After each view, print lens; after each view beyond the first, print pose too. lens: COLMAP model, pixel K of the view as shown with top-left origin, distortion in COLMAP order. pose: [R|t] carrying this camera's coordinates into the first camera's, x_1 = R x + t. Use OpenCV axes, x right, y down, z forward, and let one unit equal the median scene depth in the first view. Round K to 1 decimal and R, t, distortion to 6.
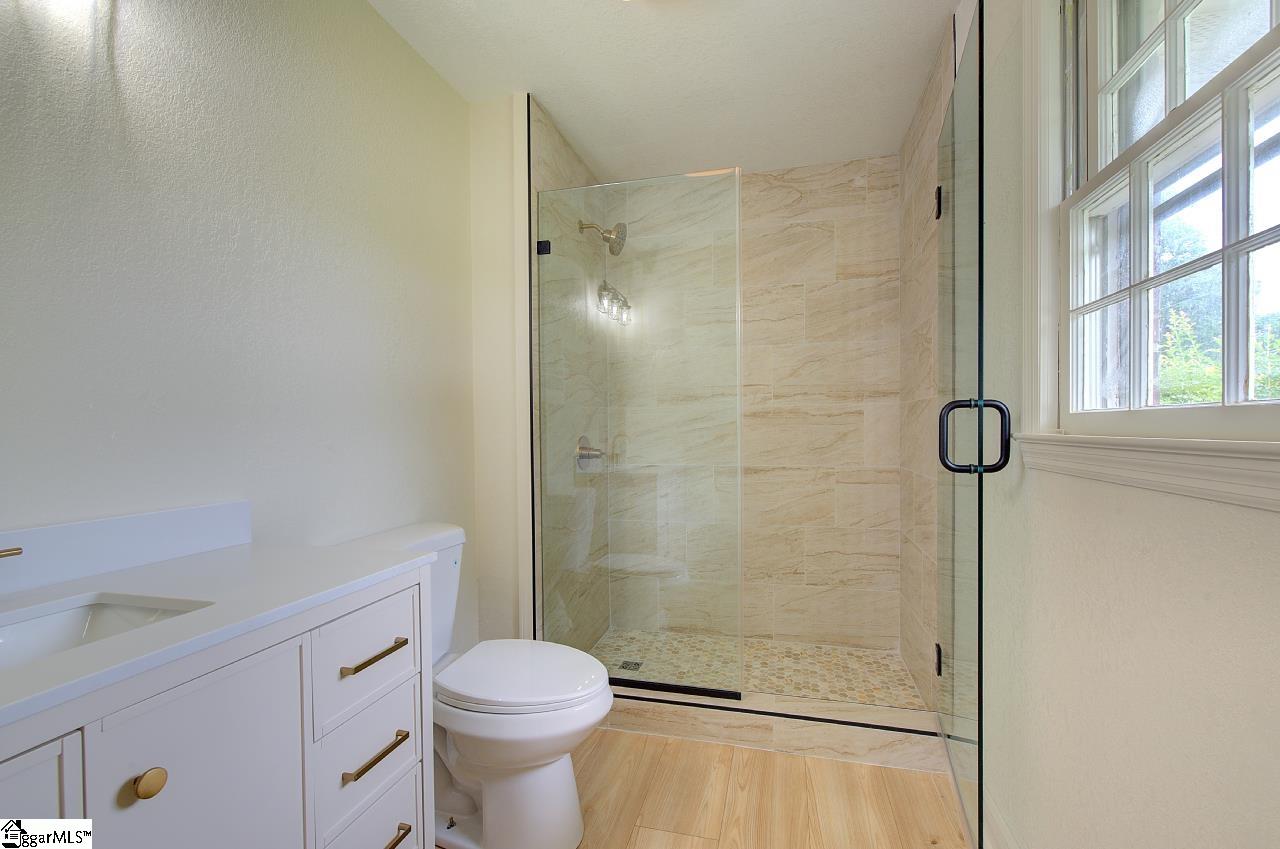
lens RADIAL K [[545.0, 0, 648.9], [0, 545.0, 436.7], [0, 0, 1]] dist [0.001568, 0.000084]
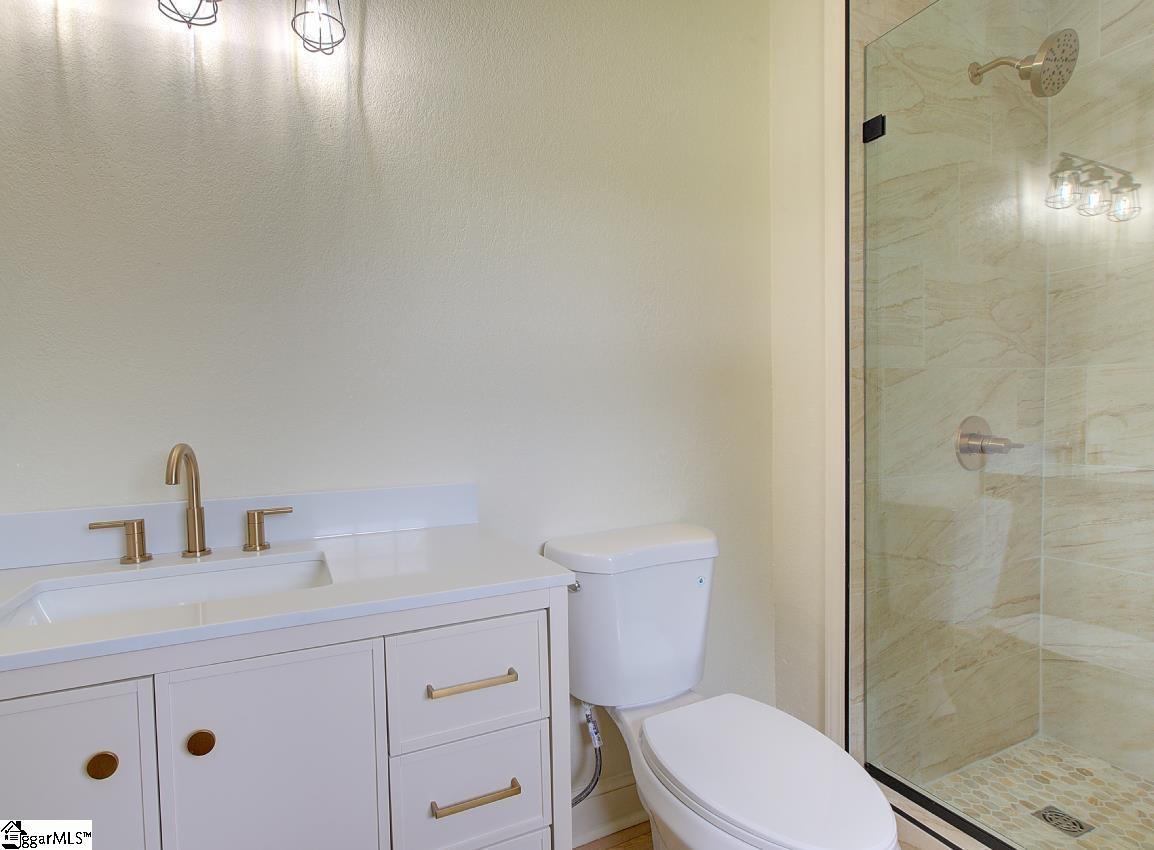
lens RADIAL K [[552.8, 0, 576.9], [0, 552.8, 436.1], [0, 0, 1]] dist [0.004171, -0.001920]
pose [[0.601825, 0.025991, -0.798205, 0.112314], [0.005713, 0.999305, 0.036847, -0.004525], [0.798607, -0.026735, 0.601258, 0.259828]]
